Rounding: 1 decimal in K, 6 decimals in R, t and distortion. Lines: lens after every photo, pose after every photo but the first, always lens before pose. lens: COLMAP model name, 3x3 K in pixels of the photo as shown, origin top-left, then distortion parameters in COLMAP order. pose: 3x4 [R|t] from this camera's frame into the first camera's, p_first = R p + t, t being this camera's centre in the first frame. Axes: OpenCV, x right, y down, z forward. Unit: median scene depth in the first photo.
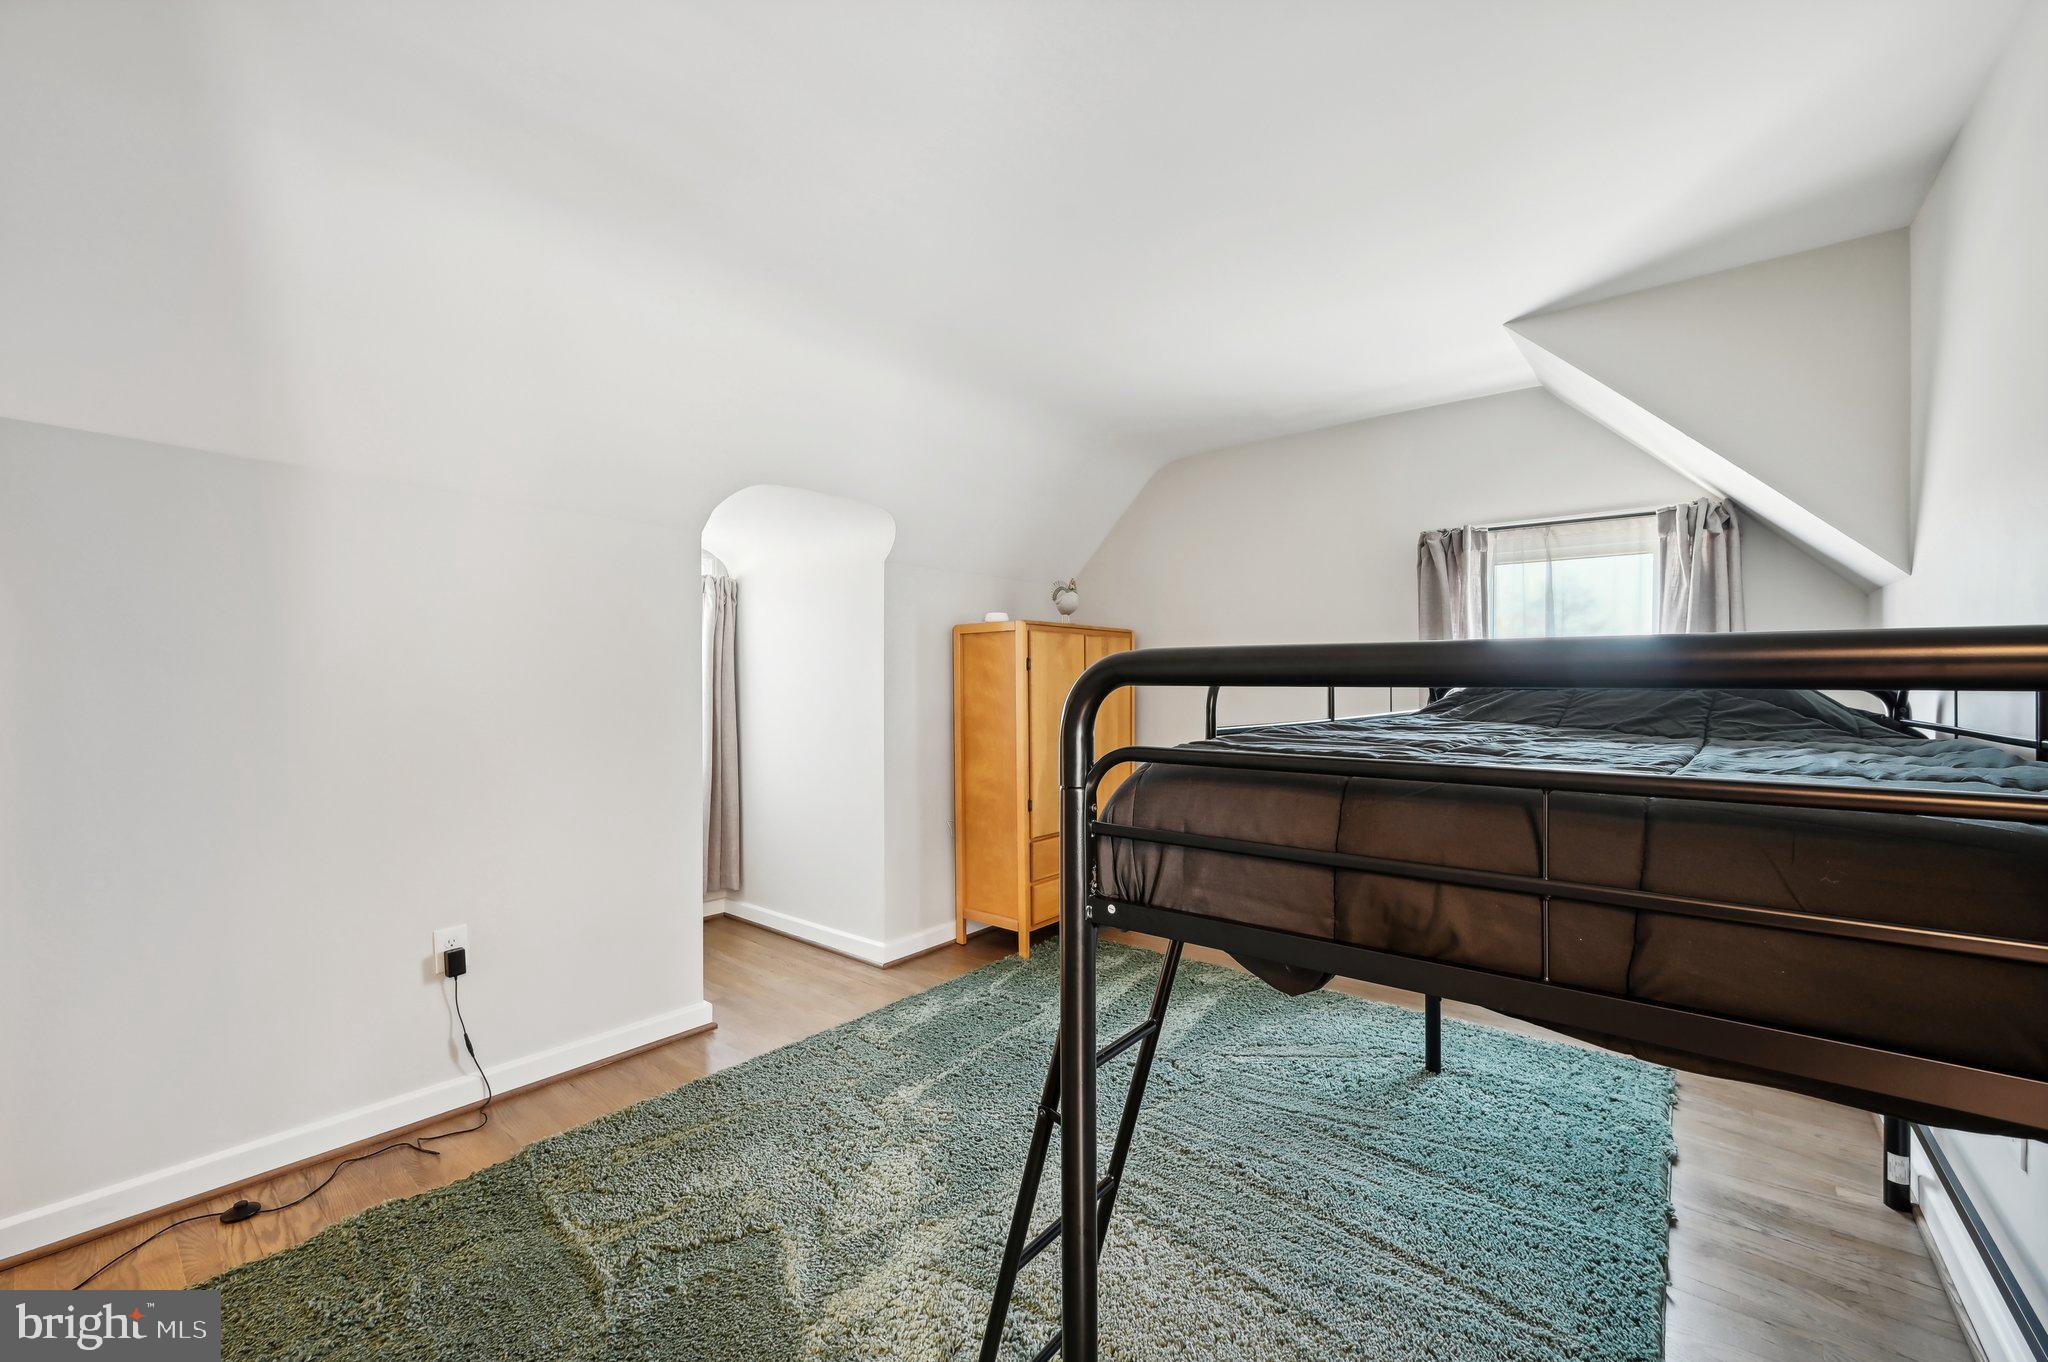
lens RADIAL K [[818.8, 0, 1030.5], [0, 818.8, 690.3], [0, 0, 1]] dist [0.001760, 0.000199]
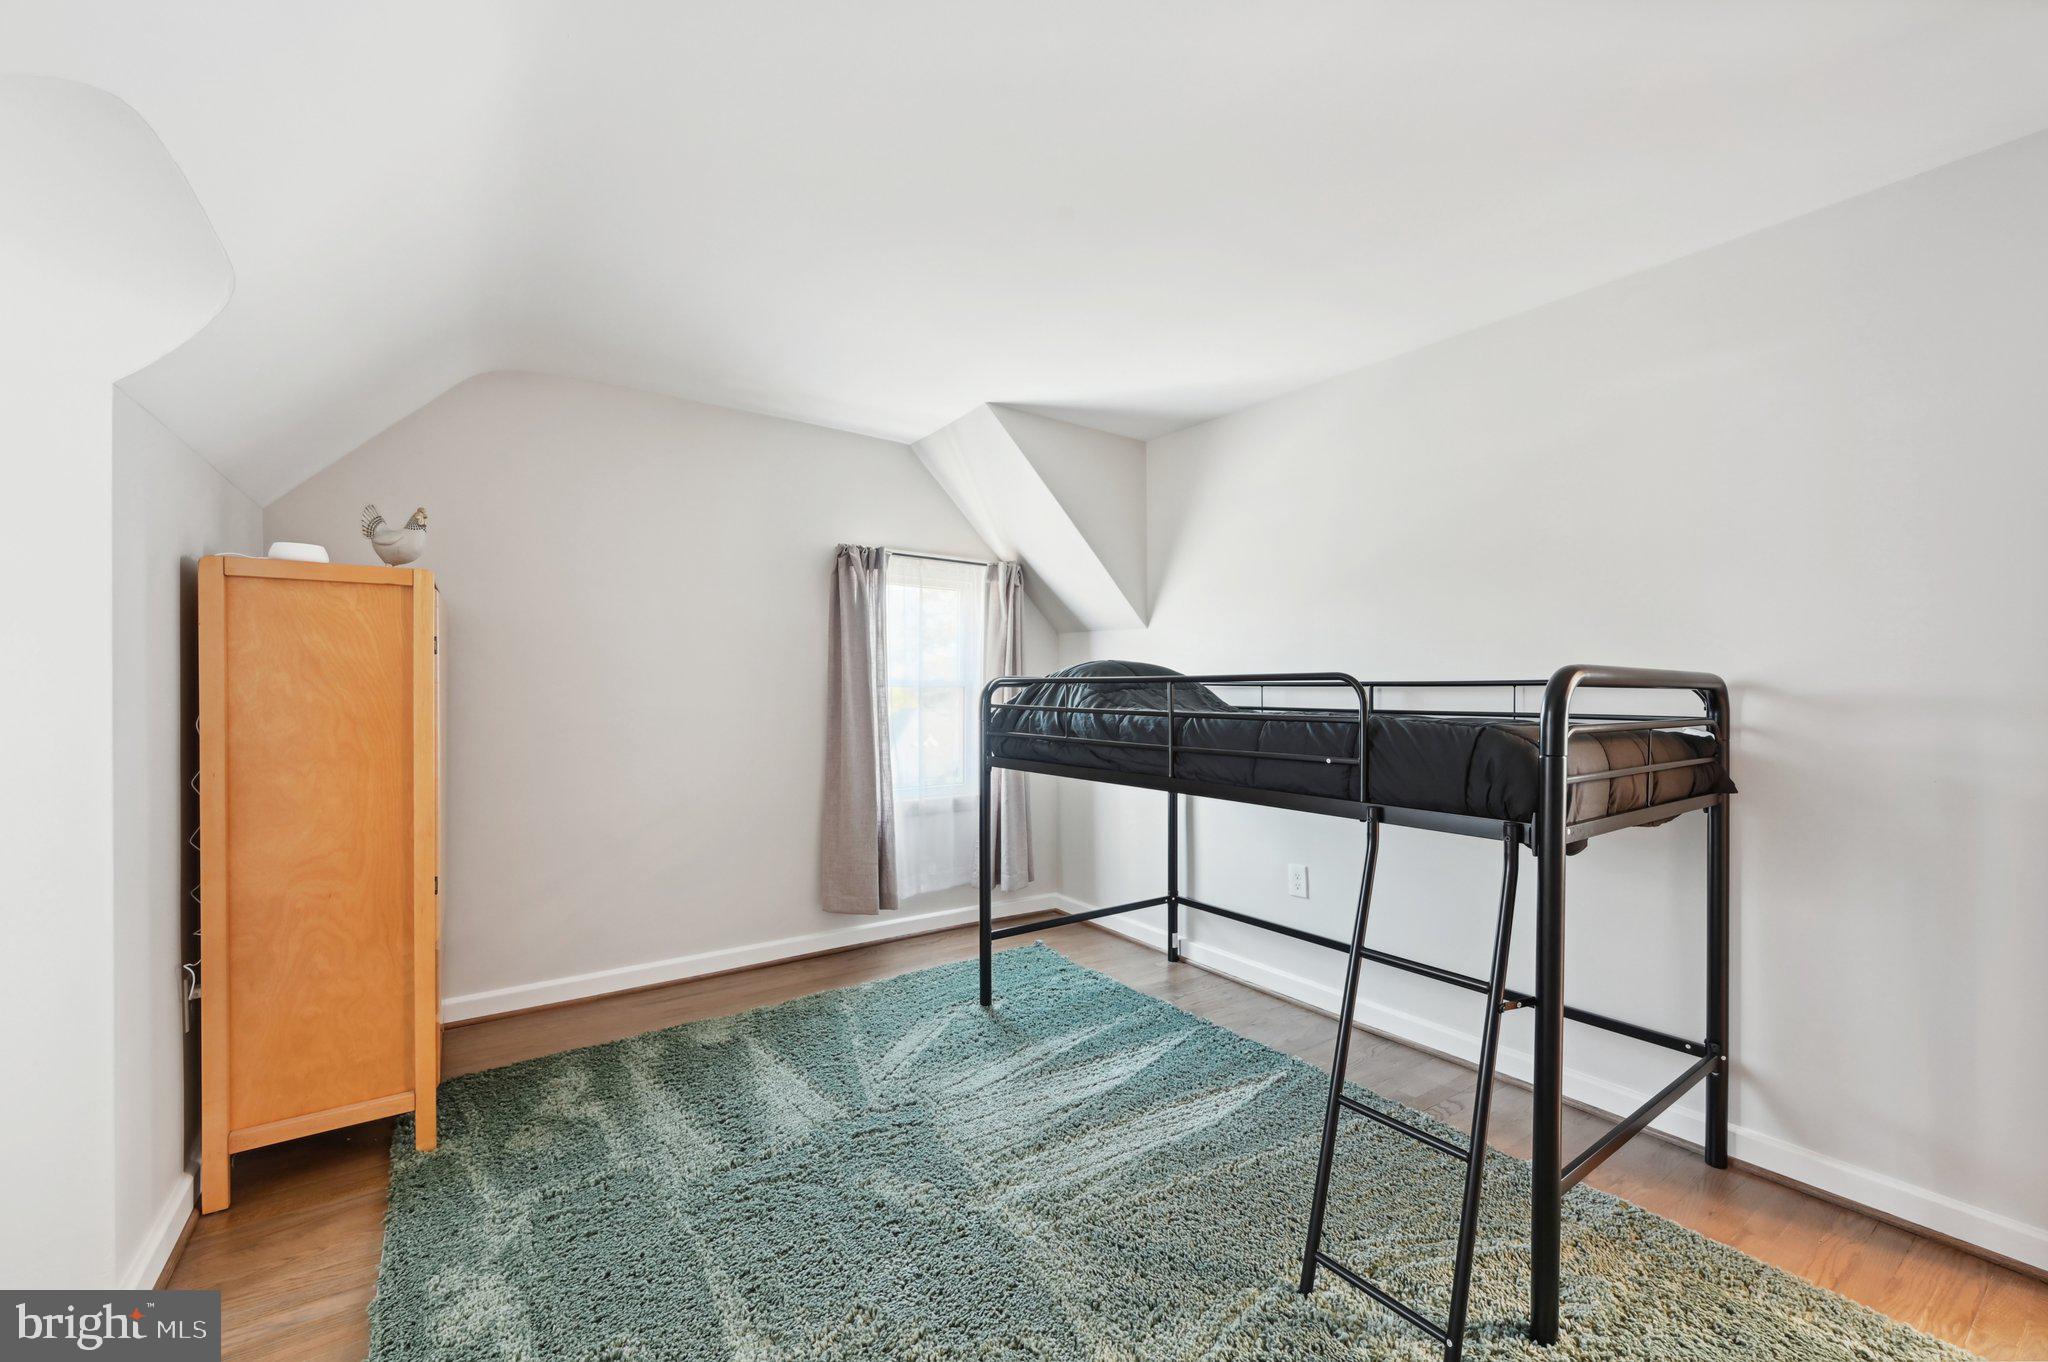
lens RADIAL K [[818.8, 0, 1030.5], [0, 818.8, 690.3], [0, 0, 1]] dist [0.001760, 0.000199]
pose [[0.257692, 0.001454, 0.966226, -0.526556], [0.000441, 0.999999, -0.001622, 0.002608], [-0.966227, 0.000844, 0.257691, 0.503039]]
